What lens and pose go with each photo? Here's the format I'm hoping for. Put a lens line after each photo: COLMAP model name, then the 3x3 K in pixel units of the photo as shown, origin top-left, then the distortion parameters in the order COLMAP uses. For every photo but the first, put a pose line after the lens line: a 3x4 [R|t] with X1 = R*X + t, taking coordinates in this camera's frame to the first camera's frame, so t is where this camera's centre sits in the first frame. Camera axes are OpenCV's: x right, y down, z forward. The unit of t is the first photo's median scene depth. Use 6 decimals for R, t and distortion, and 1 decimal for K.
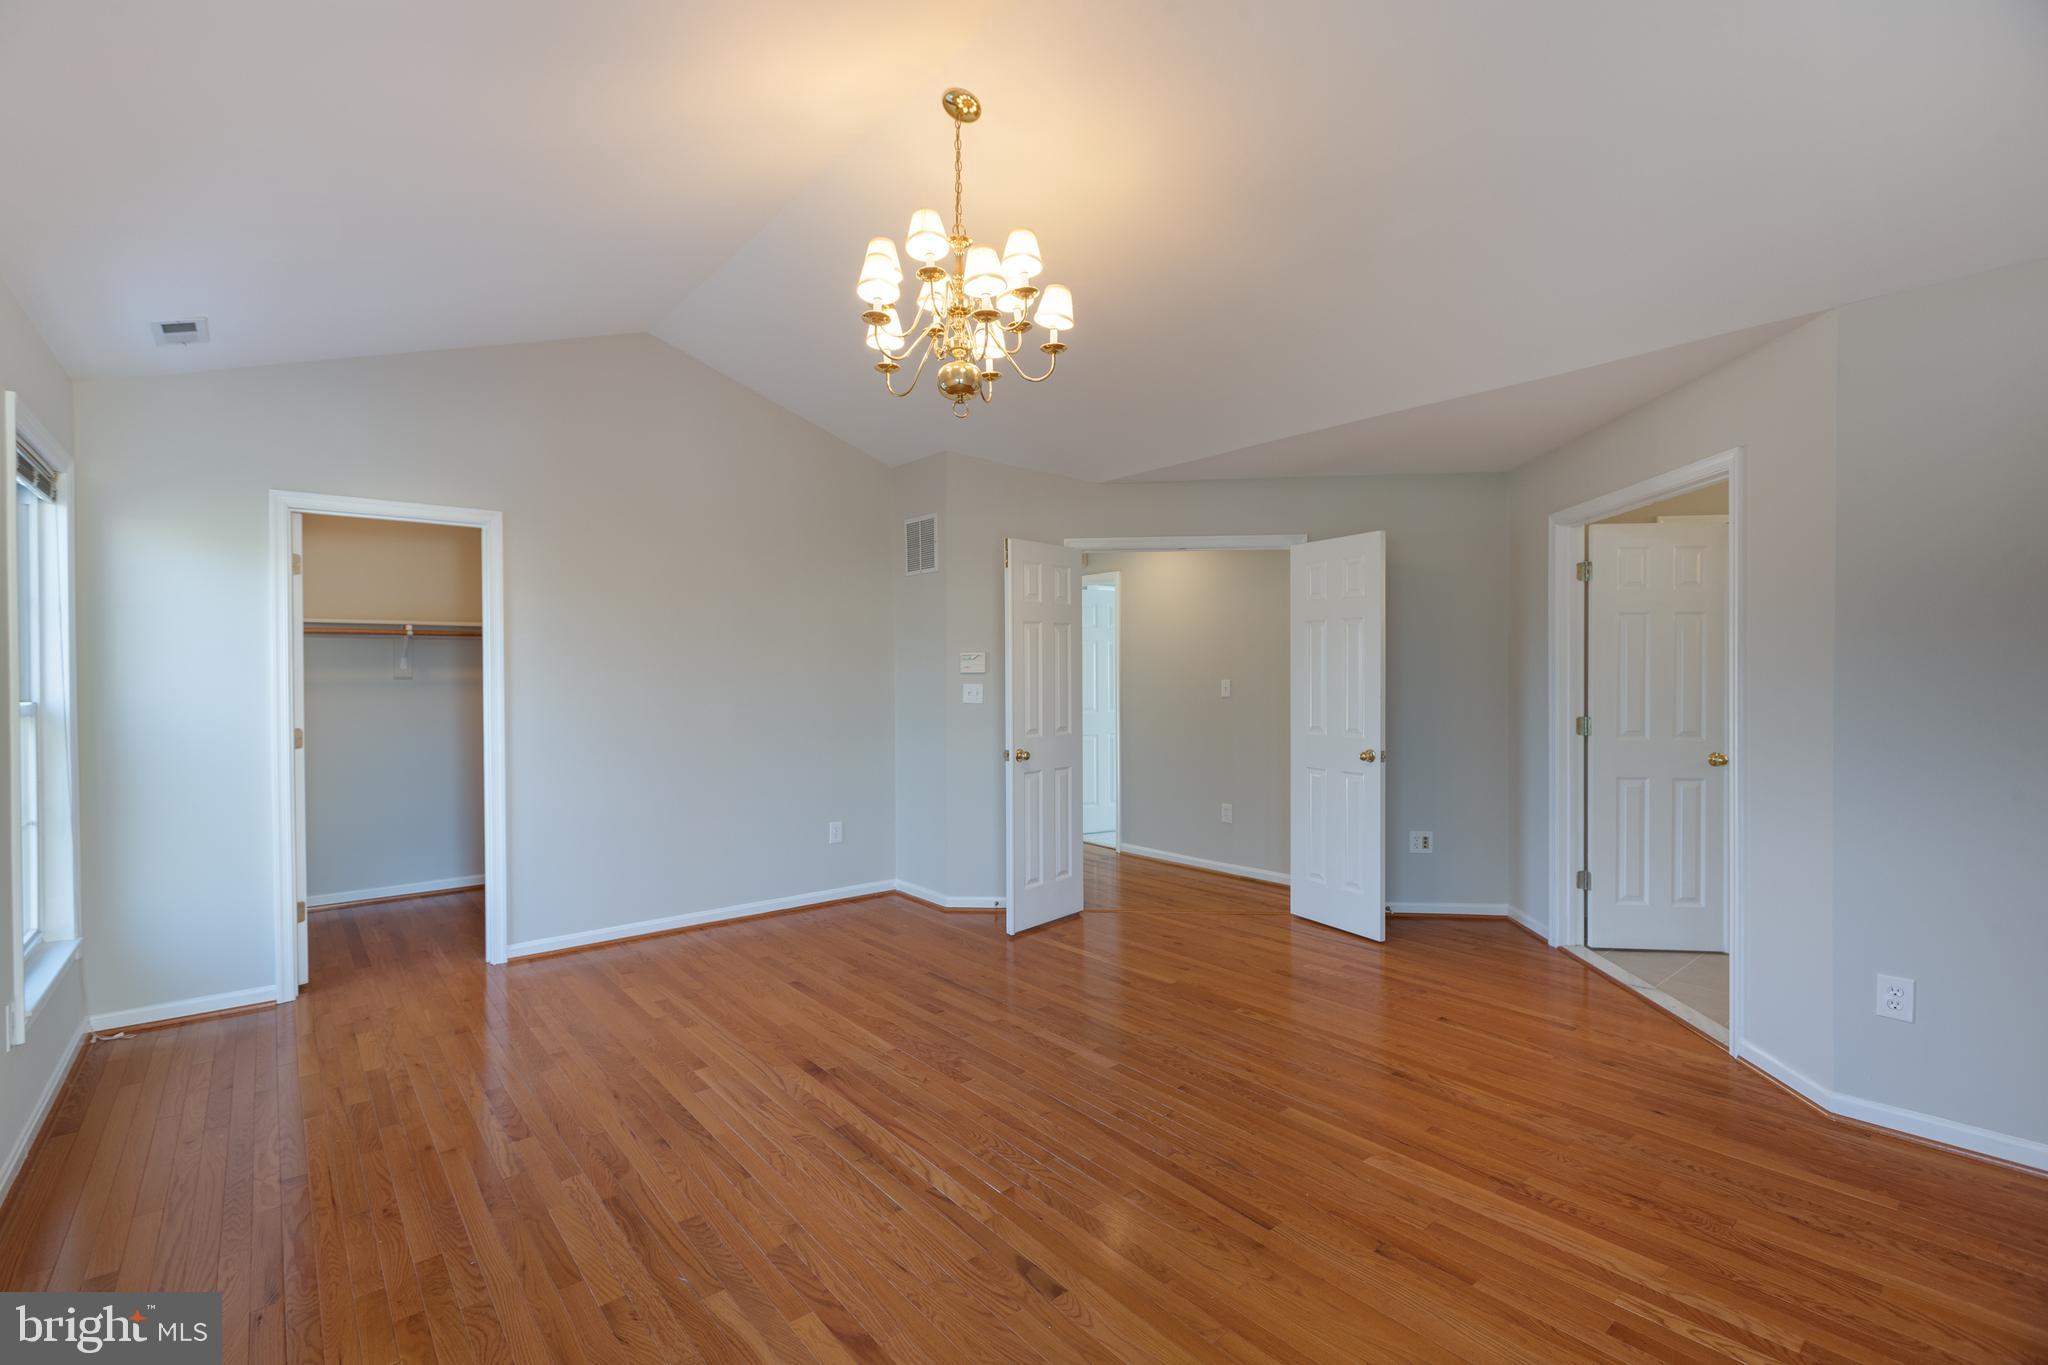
lens RADIAL K [[905.0, 0, 1026.2], [0, 905.0, 680.4], [0, 0, 1]] dist [0.002982, -0.001061]
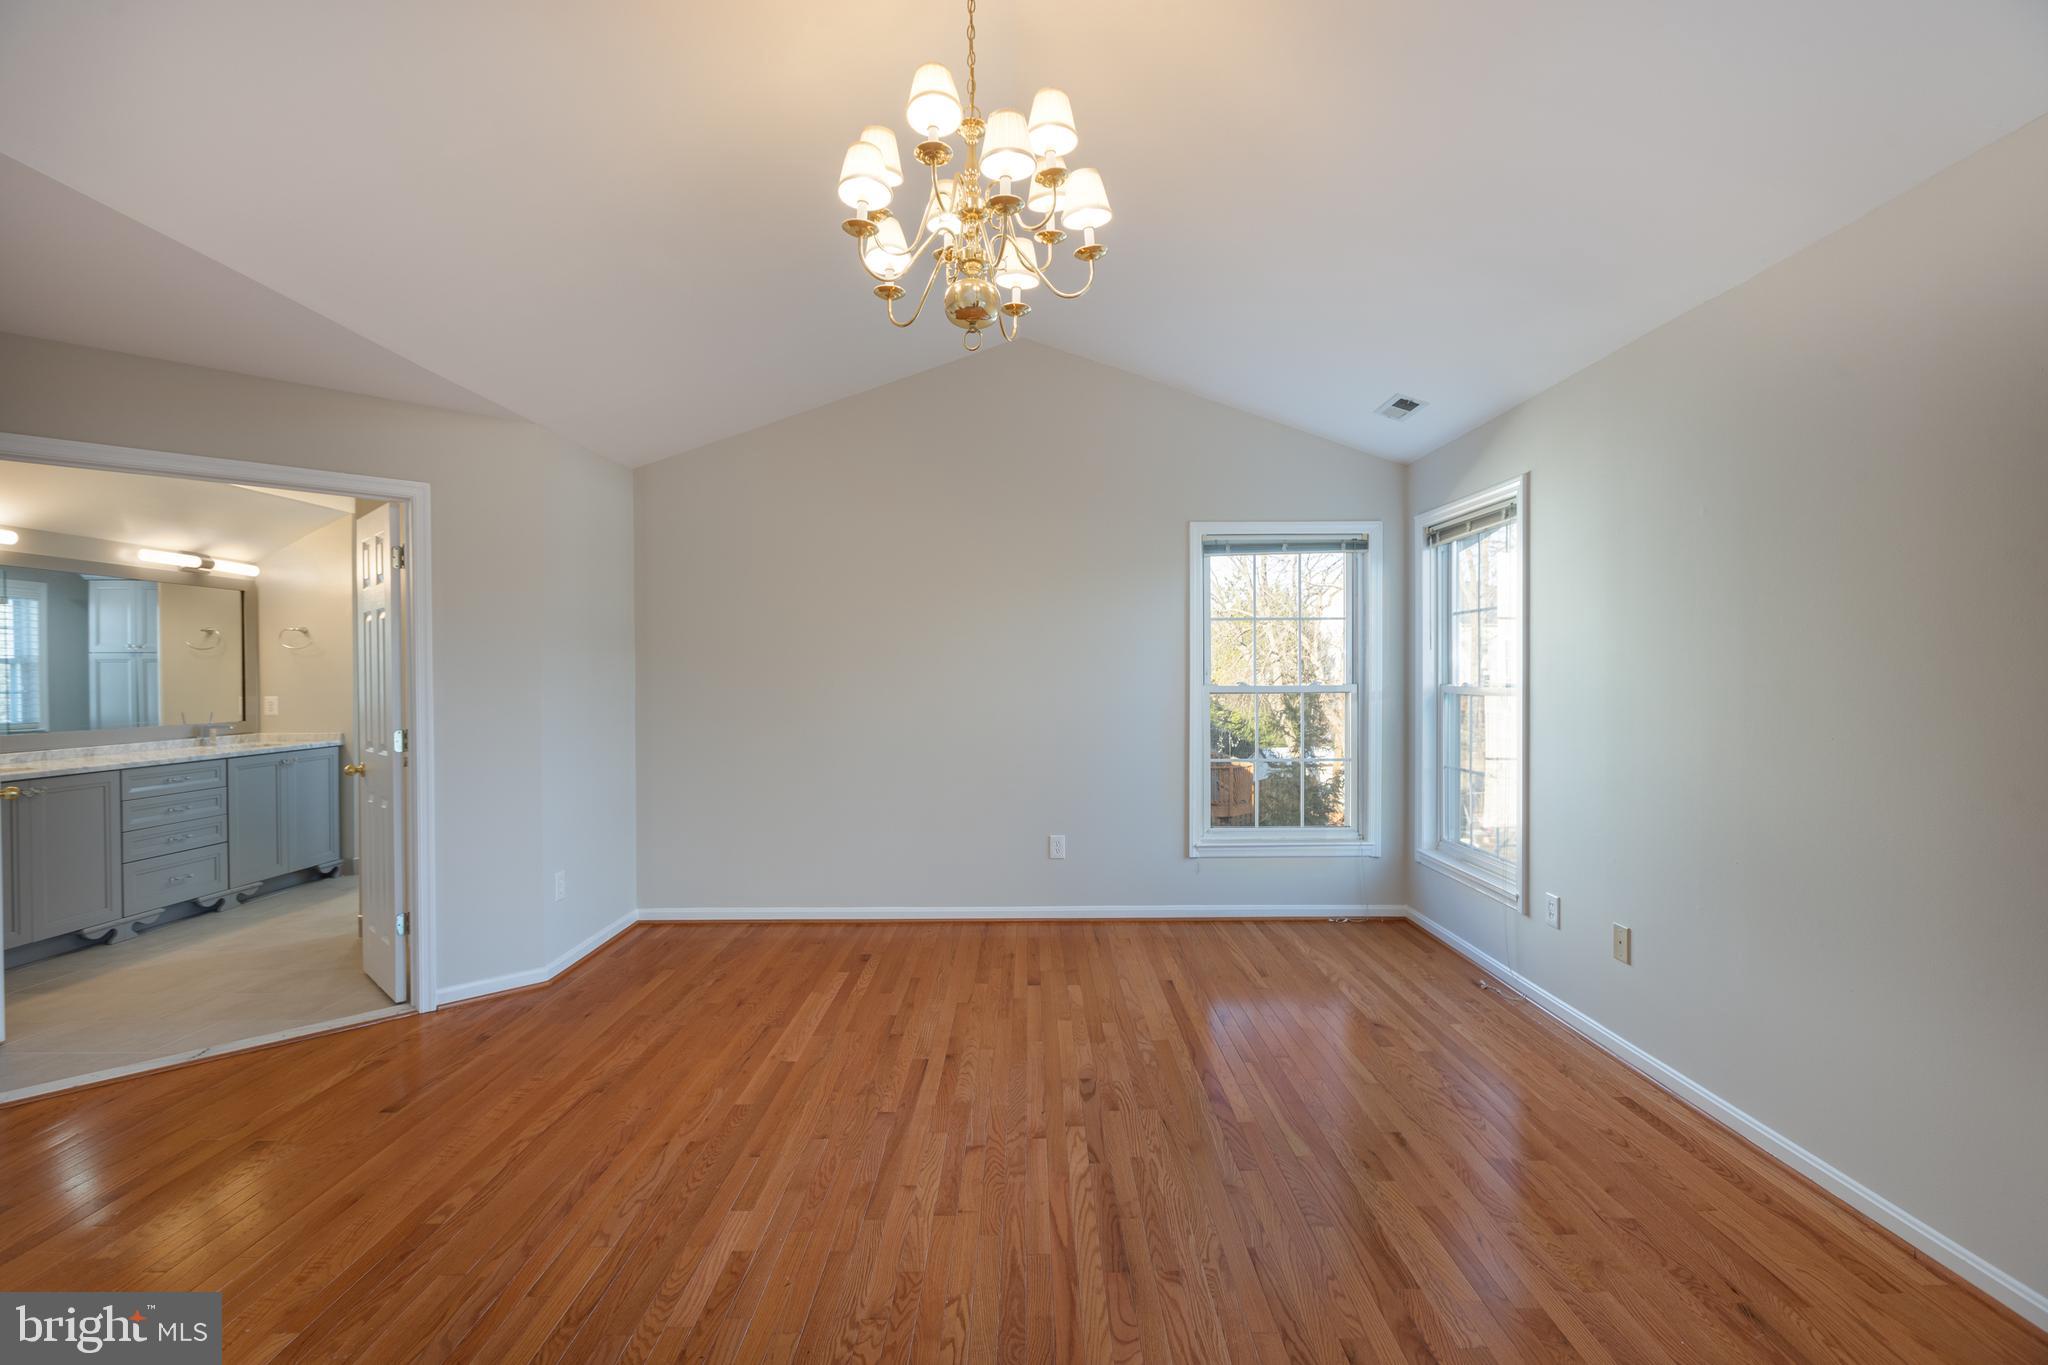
lens RADIAL K [[901.5, 0, 1024.0], [0, 901.5, 682.5], [0, 0, 1]] dist [0.001682, 0.000083]
pose [[-0.764317, 0.003224, 0.644833, -0.617375], [0.014700, 0.999815, 0.012425, -0.006646], [-0.644673, 0.018976, -0.764223, 1.581121]]
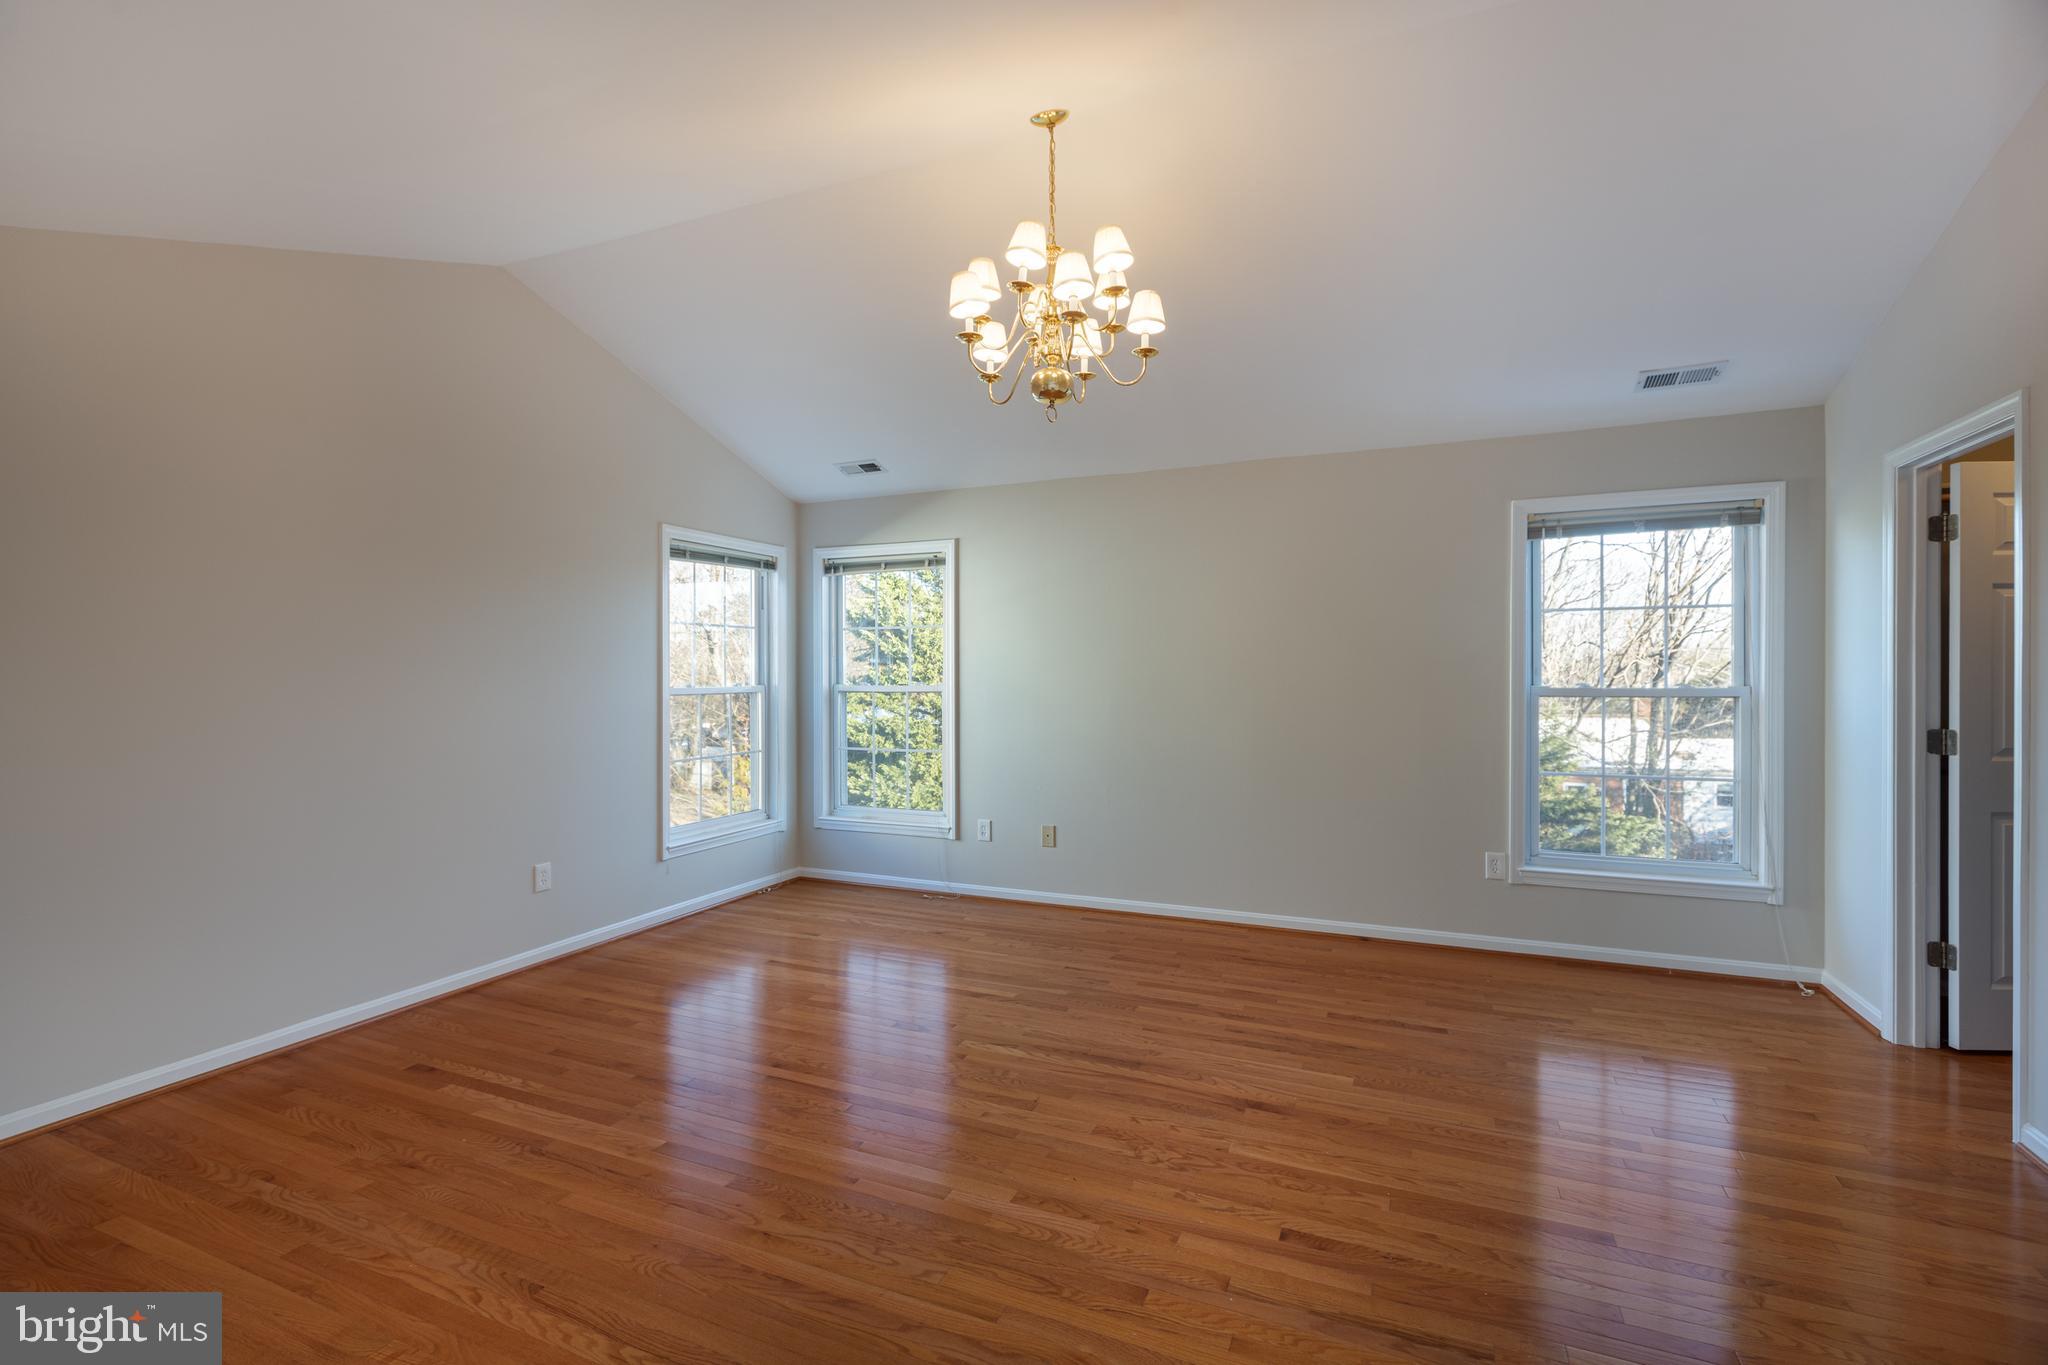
lens RADIAL K [[905.0, 0, 1026.2], [0, 905.0, 680.4], [0, 0, 1]] dist [0.002982, -0.001061]
pose [[-0.894554, 0.012320, -0.446790, 0.417604], [0.005681, 0.999853, 0.016197, -0.012236], [0.446924, 0.011951, -0.894492, 1.911602]]
